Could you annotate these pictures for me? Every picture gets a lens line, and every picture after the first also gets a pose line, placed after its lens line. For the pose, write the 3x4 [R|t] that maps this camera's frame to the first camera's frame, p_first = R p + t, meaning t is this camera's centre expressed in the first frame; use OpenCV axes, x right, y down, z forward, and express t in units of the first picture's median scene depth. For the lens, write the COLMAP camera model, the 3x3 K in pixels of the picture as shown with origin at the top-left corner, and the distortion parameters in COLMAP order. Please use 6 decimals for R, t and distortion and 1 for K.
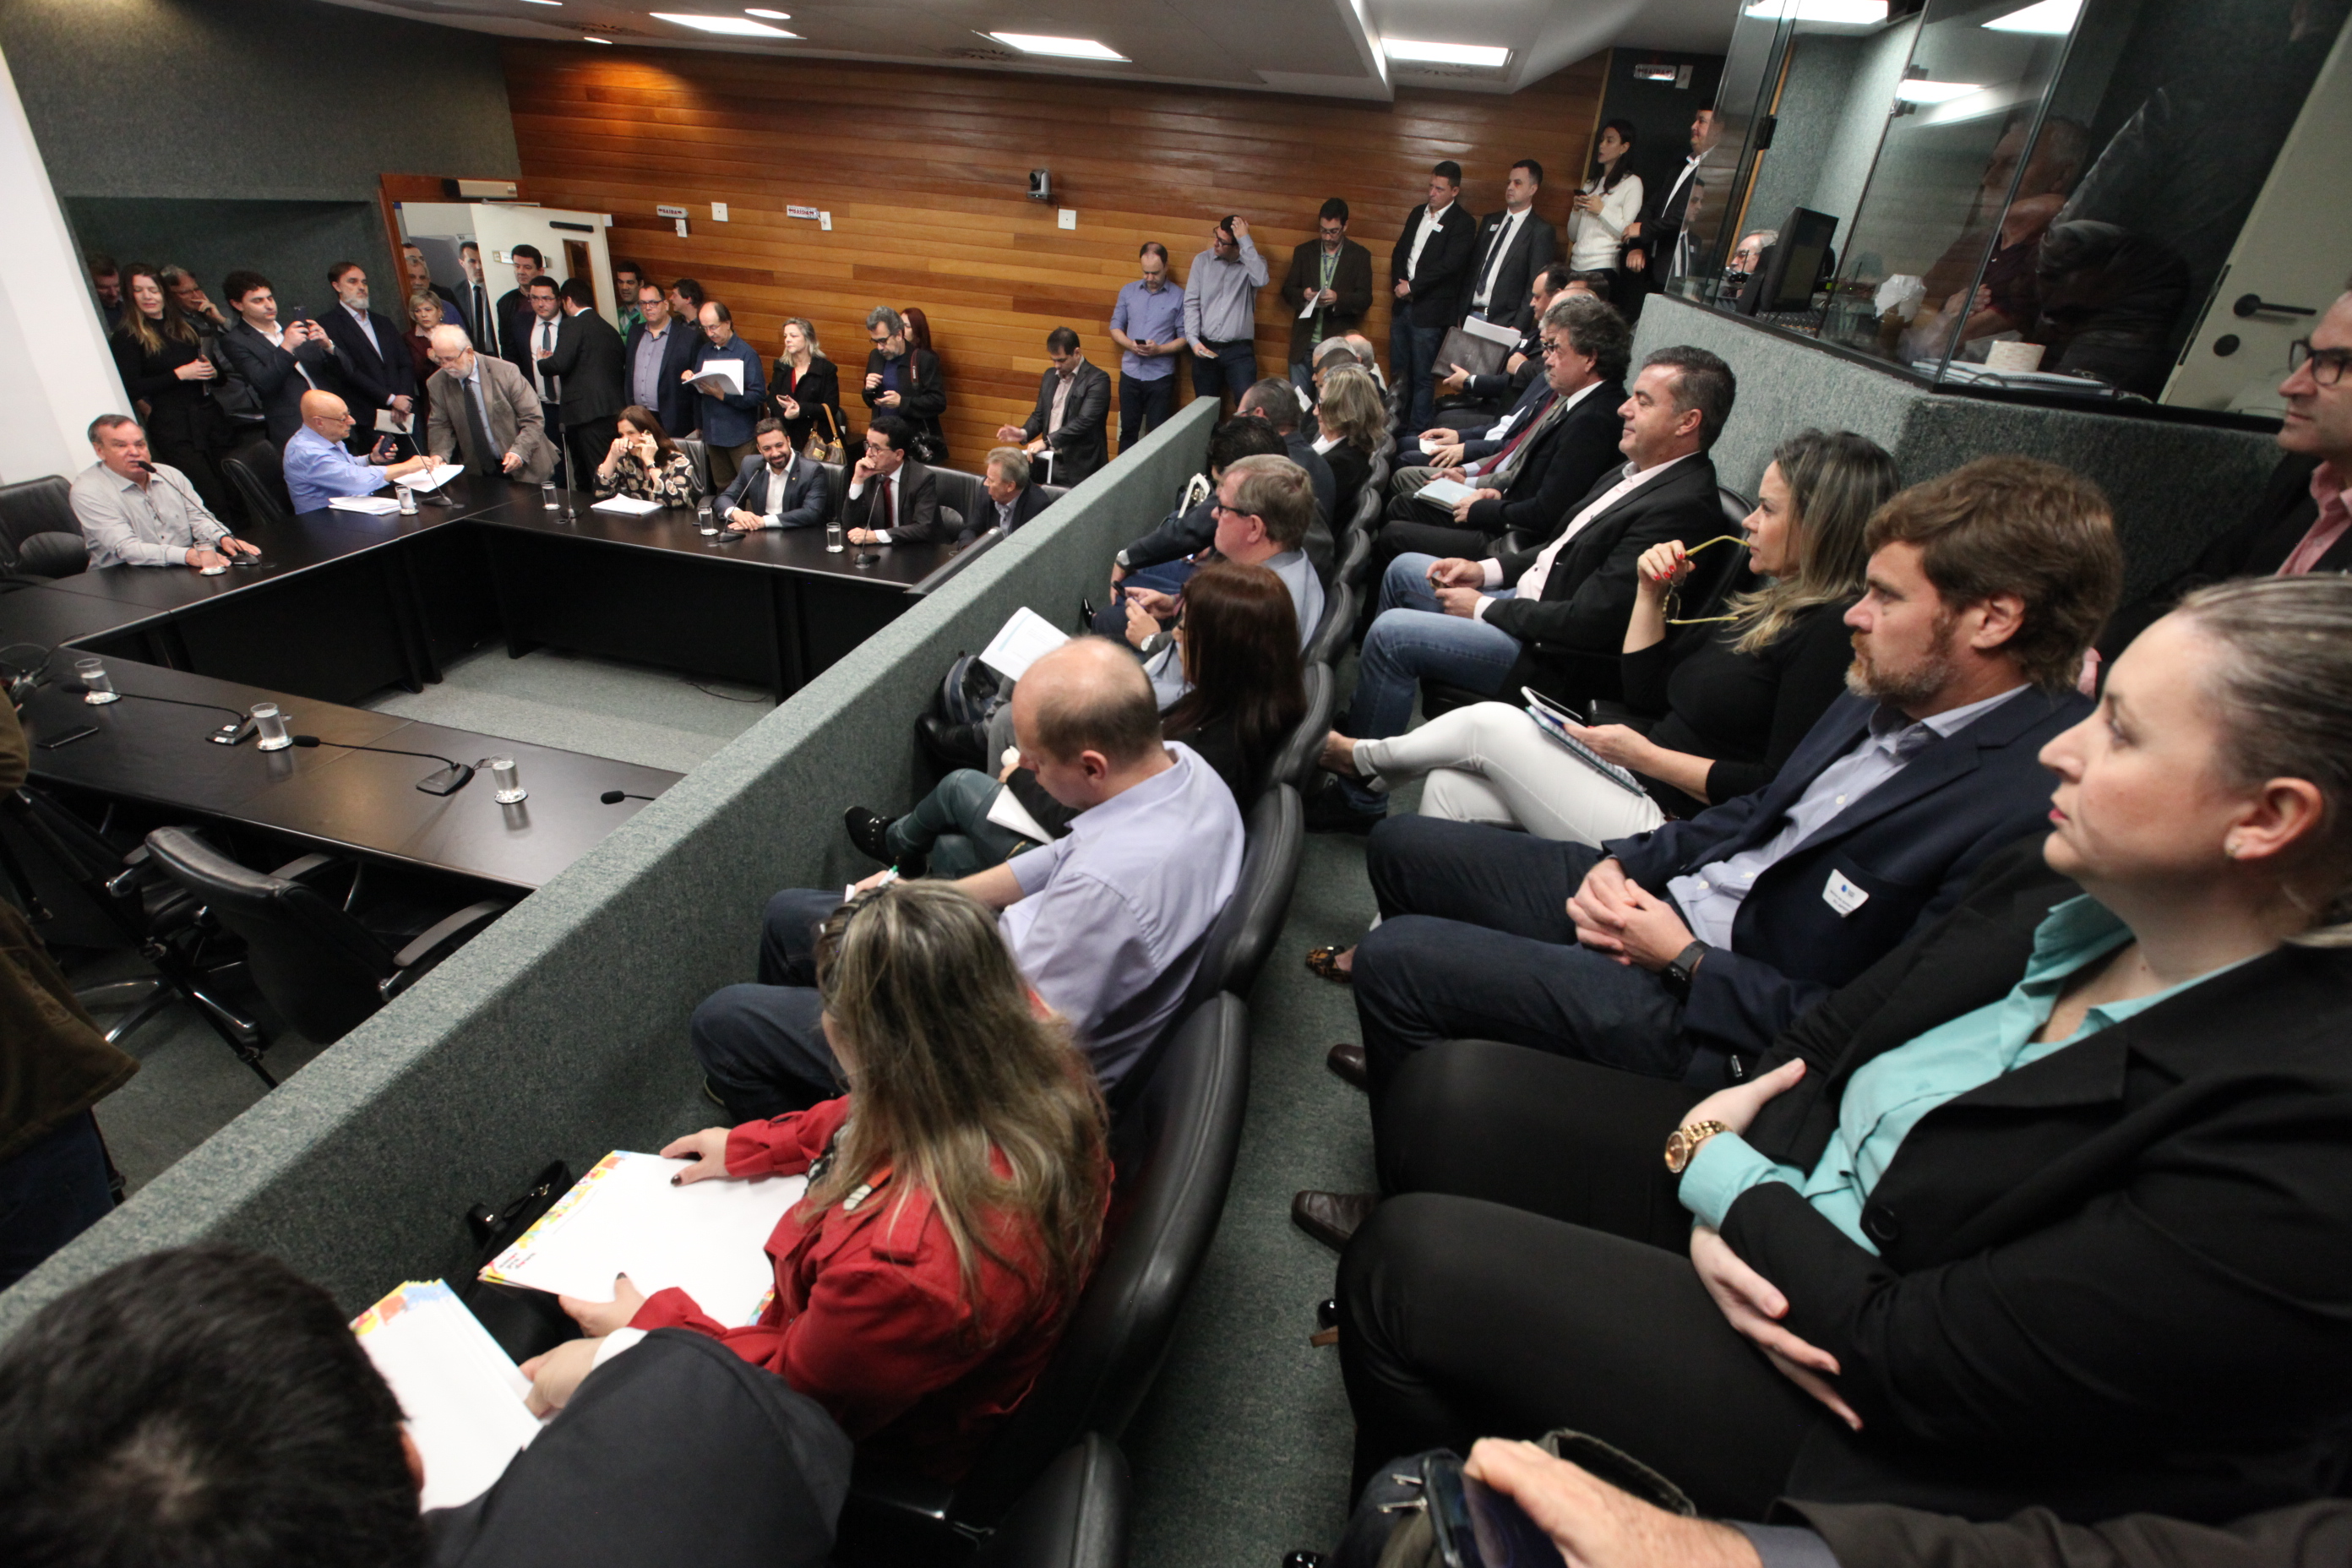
lens RADIAL K [[1085.0, 0, 1173.6], [0, 1085.0, 779.0], [0, 0, 1]] dist [-0.036921, 0.010201]
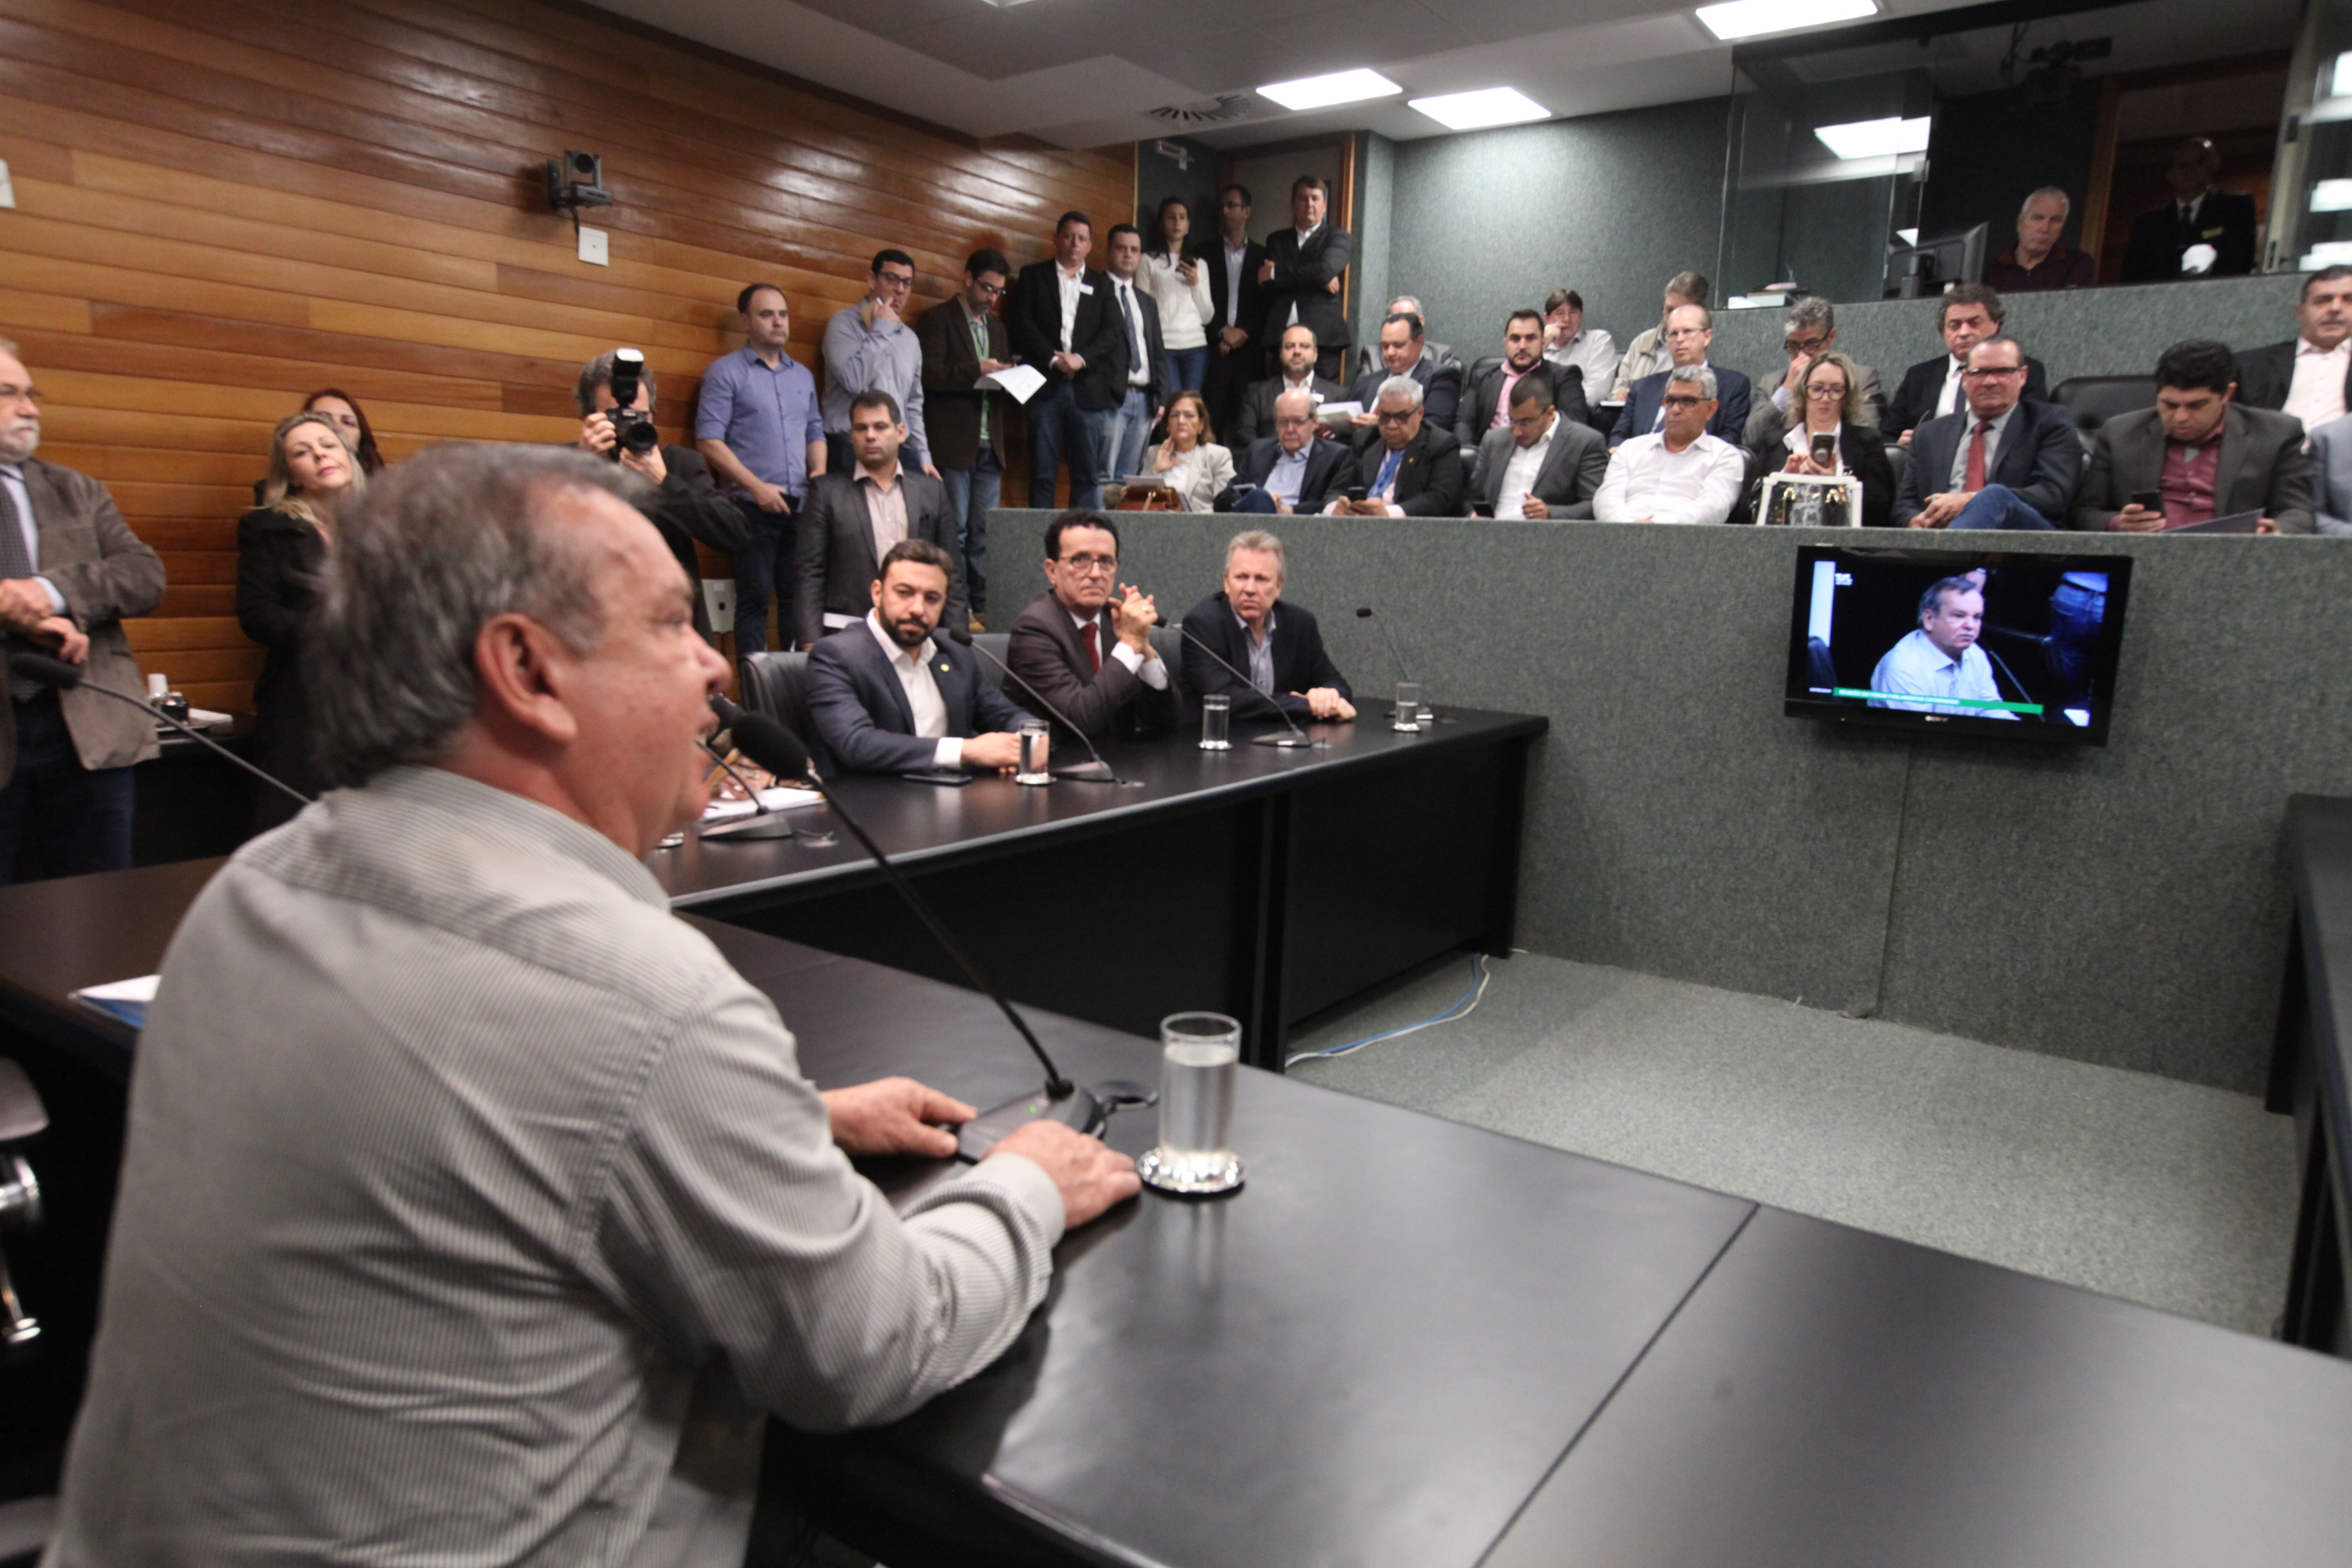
lens RADIAL K [[1496.2, 0, 1176.9], [0, 1496.2, 781.7], [0, 0, 1]] dist [-0.006003, 0.008279]
pose [[0.401121, -0.216366, 0.890105, -0.685569], [0.440281, 0.897642, 0.019787, -0.160085], [-0.803277, 0.383960, 0.455325, 0.510384]]
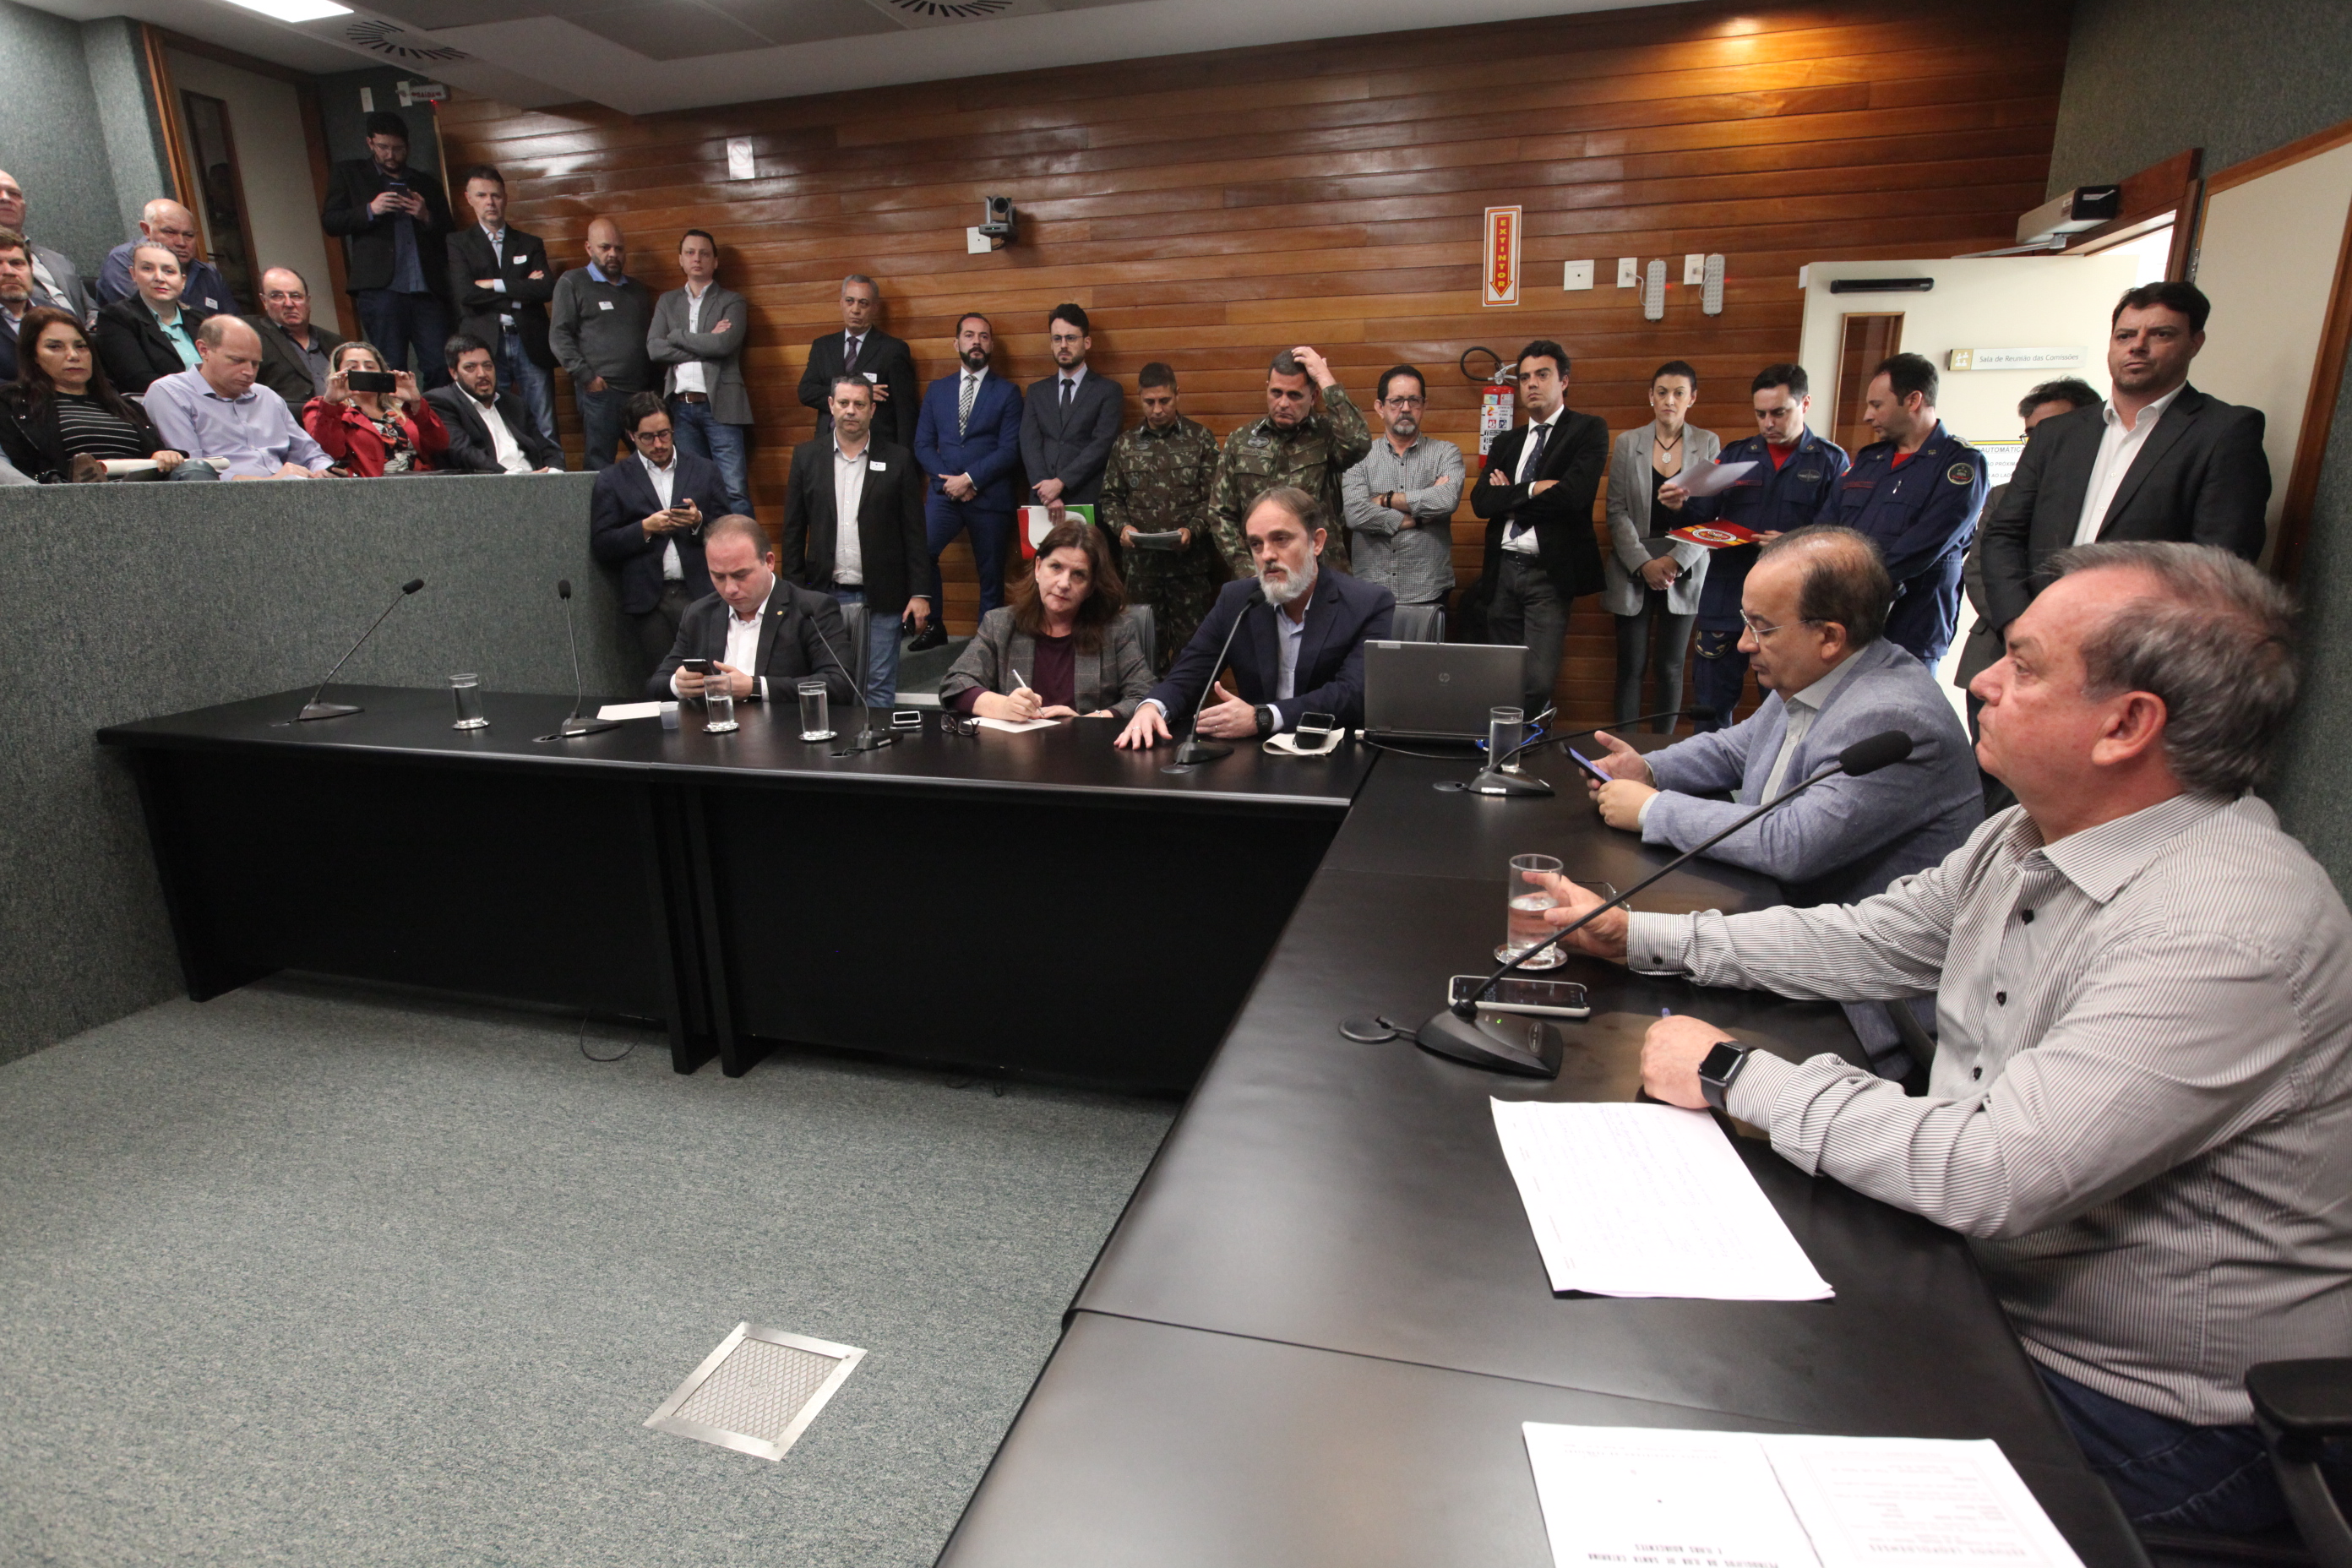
lens RADIAL K [[1268.5, 0, 1169.0], [0, 1268.5, 787.6], [0, 0, 1]] dist [-0.042945, 0.025755]
pose [[-0.994446, -0.086025, 0.060638, -0.502855], [-0.020298, 0.722077, 0.691514, -0.284101], [-0.103273, 0.686443, -0.719813, 0.735980]]
